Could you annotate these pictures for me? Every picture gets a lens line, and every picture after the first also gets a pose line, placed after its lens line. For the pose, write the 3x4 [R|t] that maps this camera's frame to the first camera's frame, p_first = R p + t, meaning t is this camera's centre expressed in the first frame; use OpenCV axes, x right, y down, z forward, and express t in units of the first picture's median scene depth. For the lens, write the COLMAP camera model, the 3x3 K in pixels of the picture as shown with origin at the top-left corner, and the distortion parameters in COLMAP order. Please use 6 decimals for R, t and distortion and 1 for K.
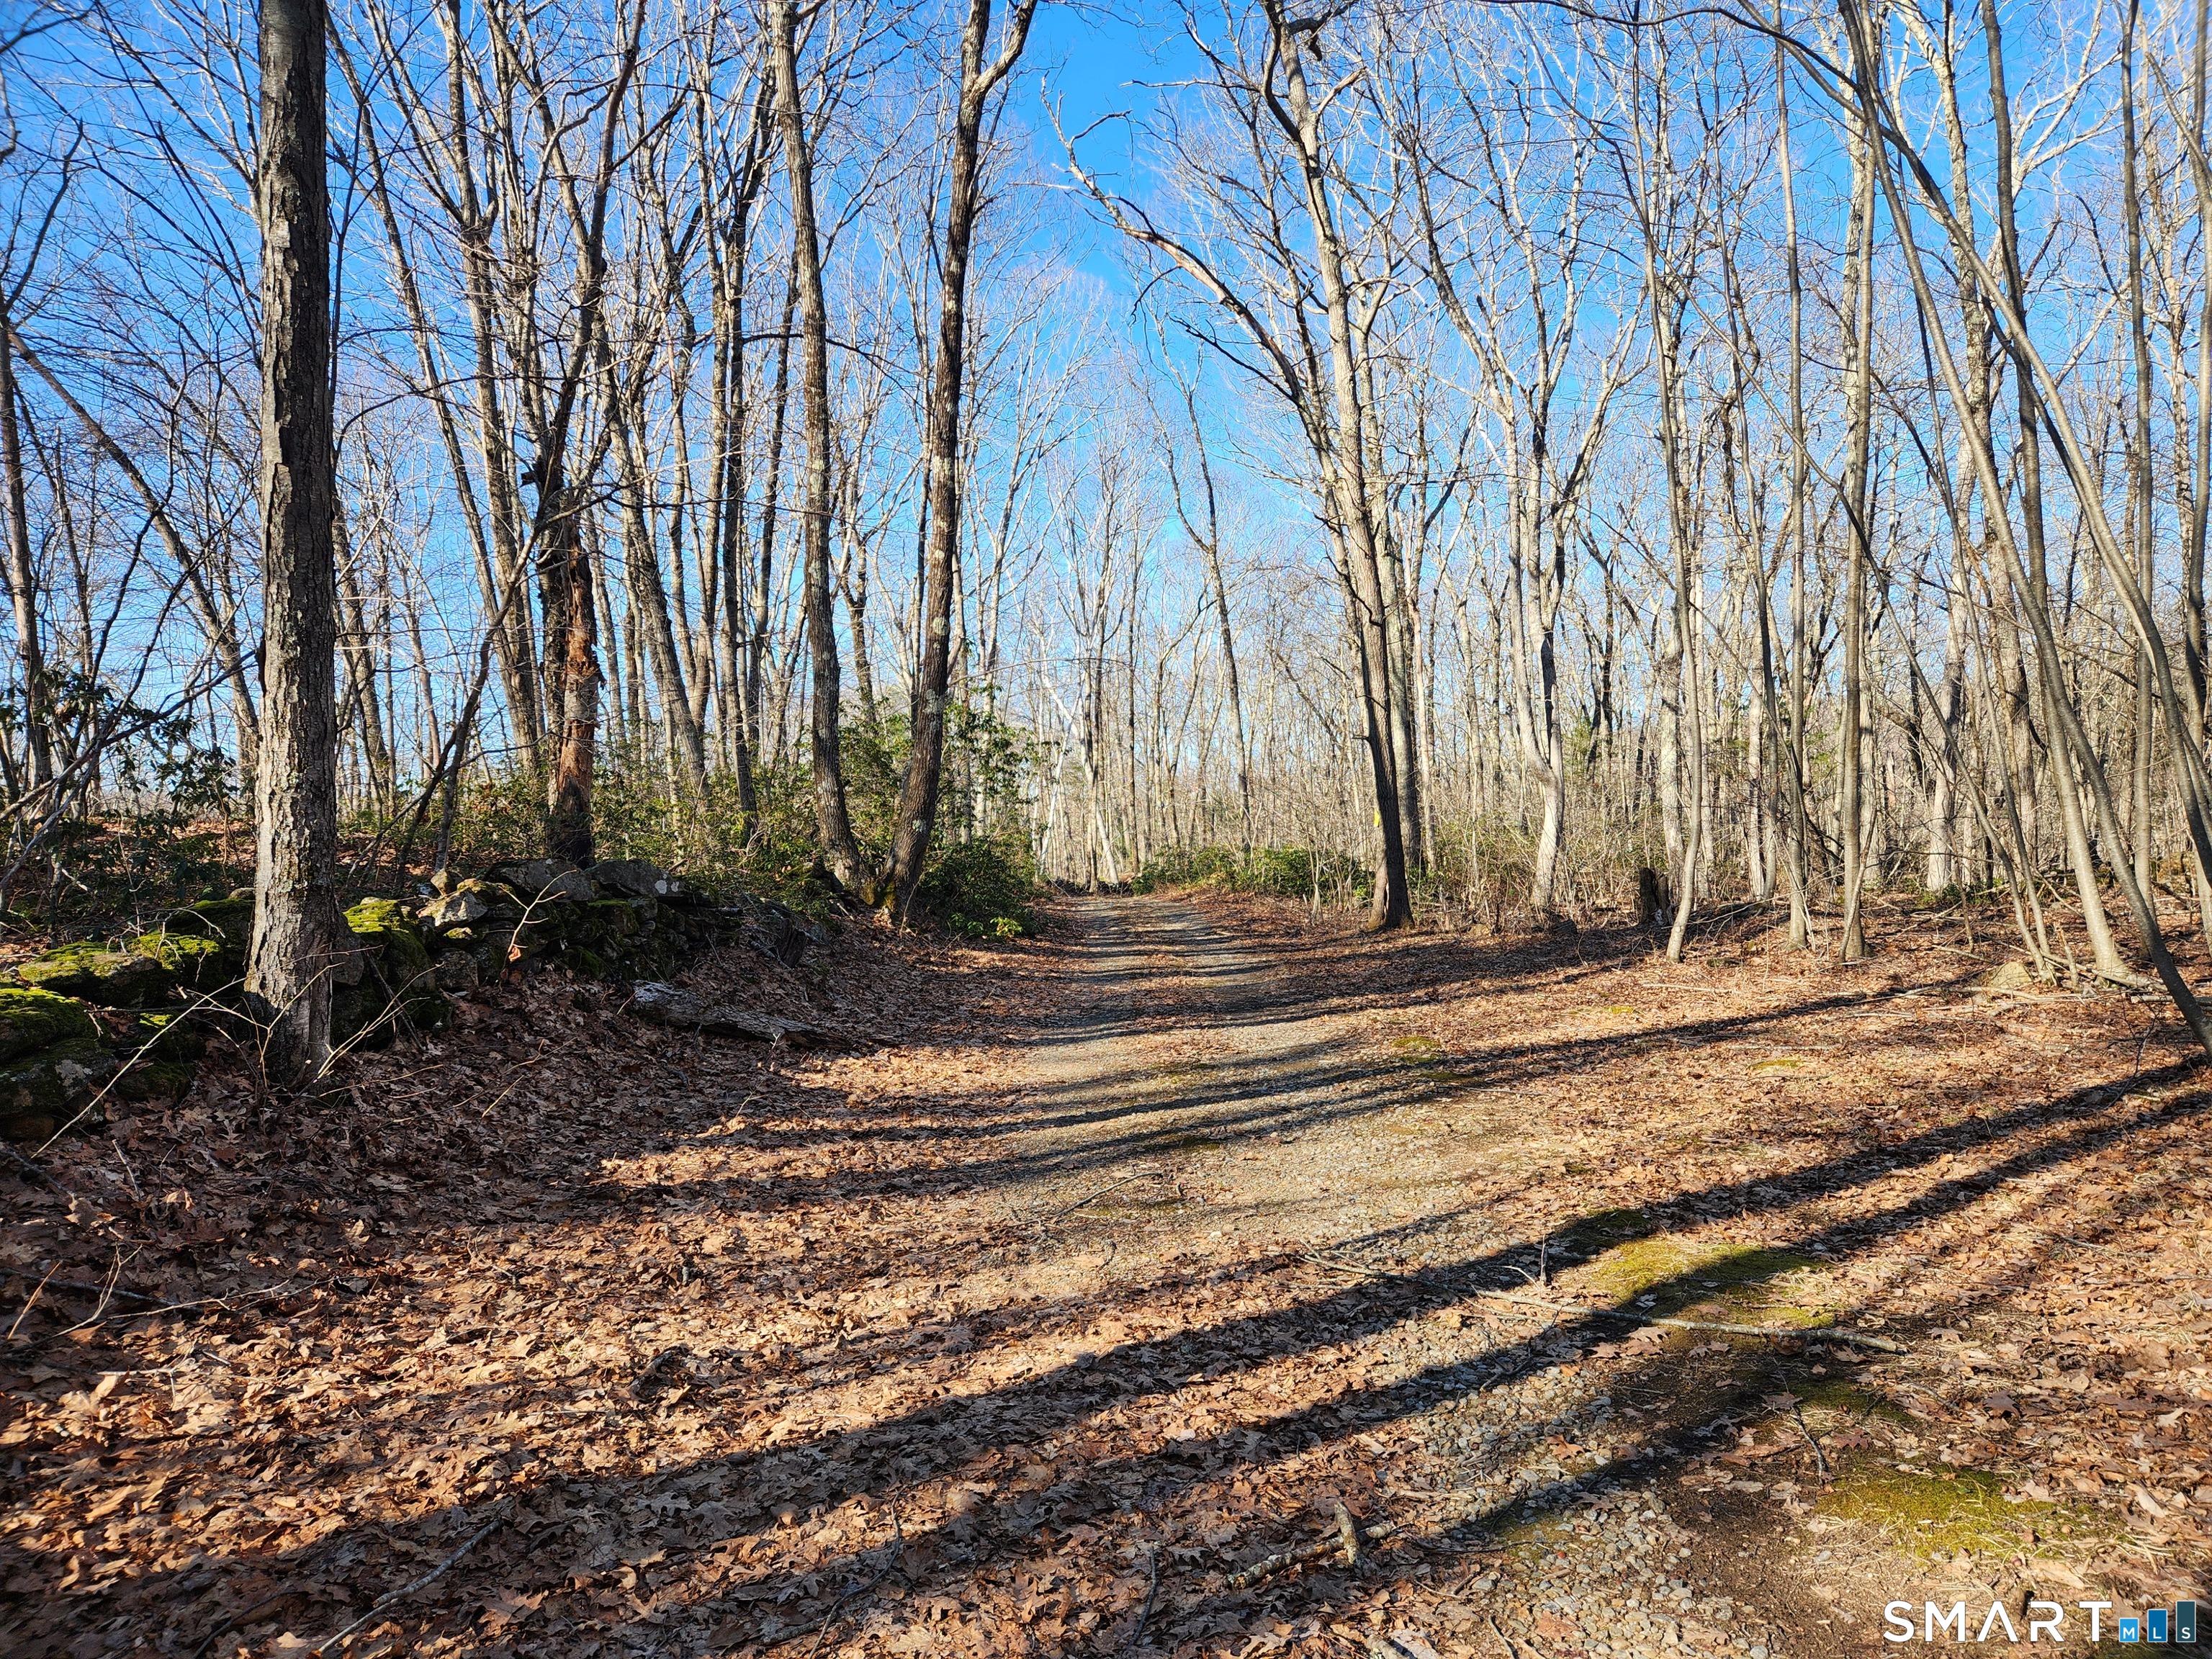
lens RADIAL K [[1474.6, 0, 1106.5], [0, 1474.6, 824.5], [0, 0, 1]] dist [-0.001605, -0.000028]
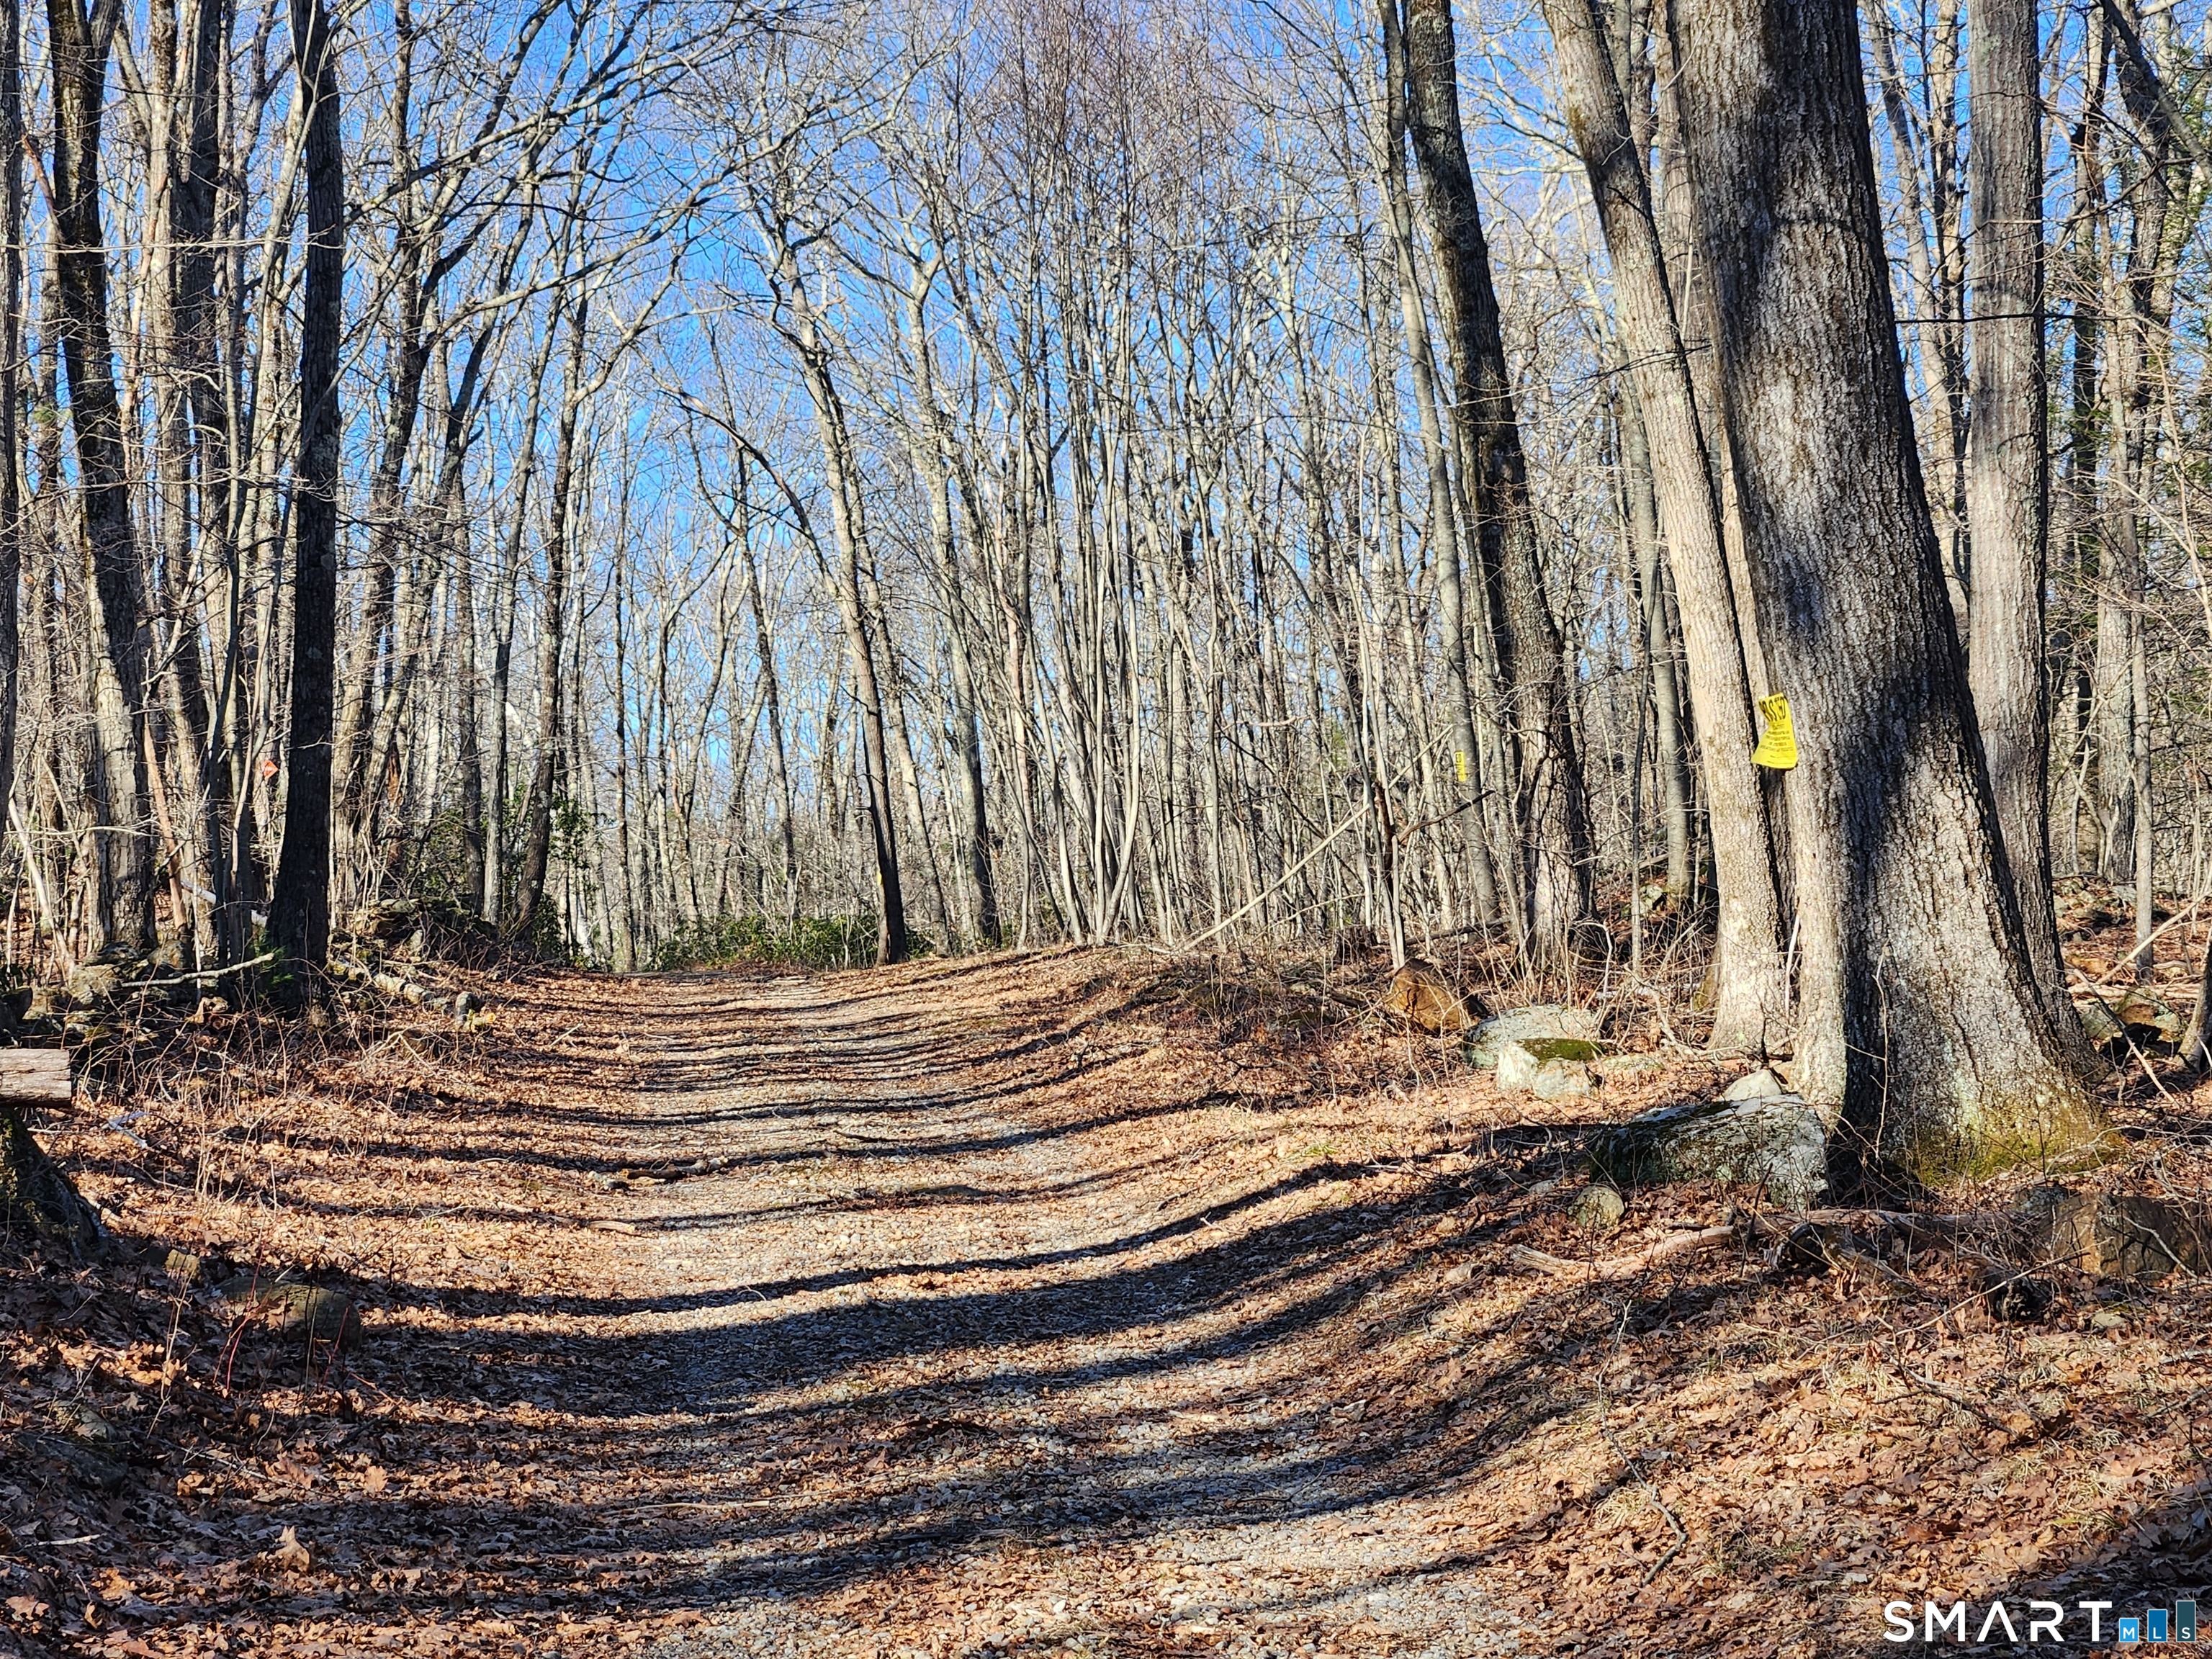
lens RADIAL K [[4469.4, 0, 1105.6], [0, 4469.4, 829.7], [0, 0, 1]] dist [-0.005194, 0.000000]
pose [[0.989682, -0.010573, 0.142890, -0.154293], [0.013207, 0.999760, -0.017498, 0.024992], [-0.142670, 0.019205, 0.989584, -2.685406]]
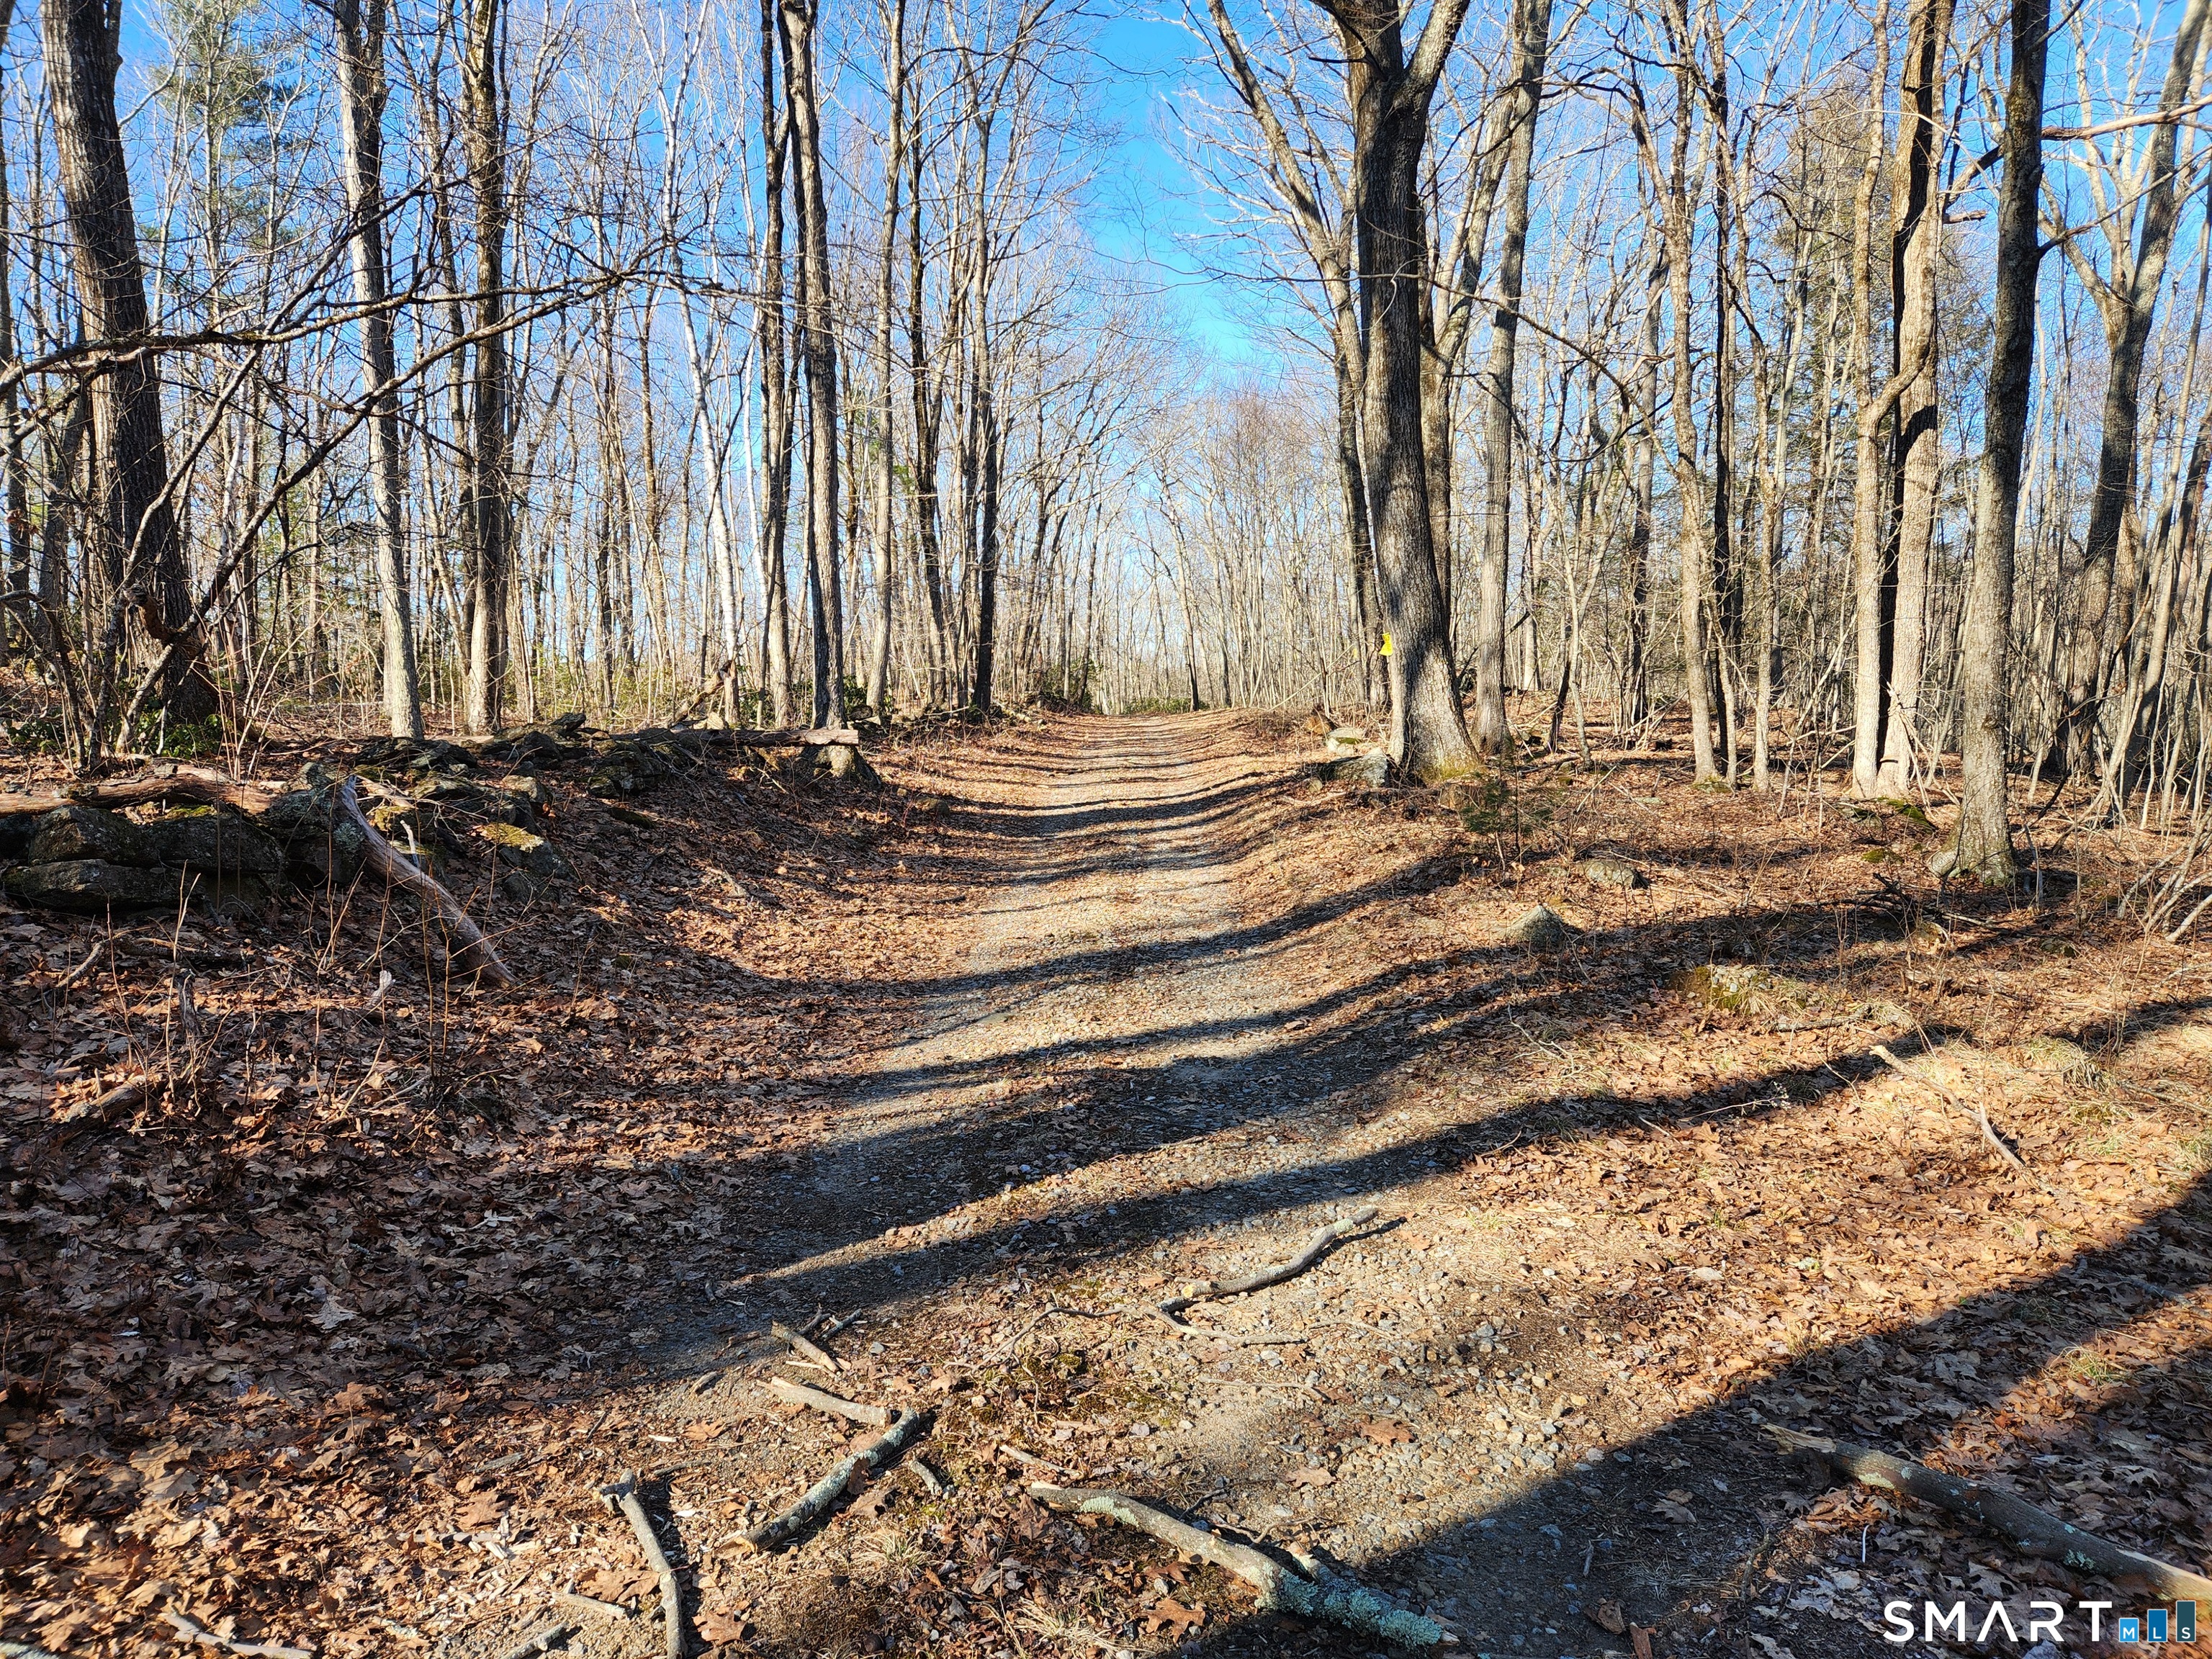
lens RADIAL K [[1474.6, 0, 1108.8], [0, 1474.6, 832.4], [0, 0, 1]] dist [-0.001605, -0.000028]
pose [[0.999817, 0.001176, -0.019116, 0.017087], [0.000572, 0.995838, 0.091138, 0.027566], [0.019143, -0.091132, 0.995655, -2.893682]]
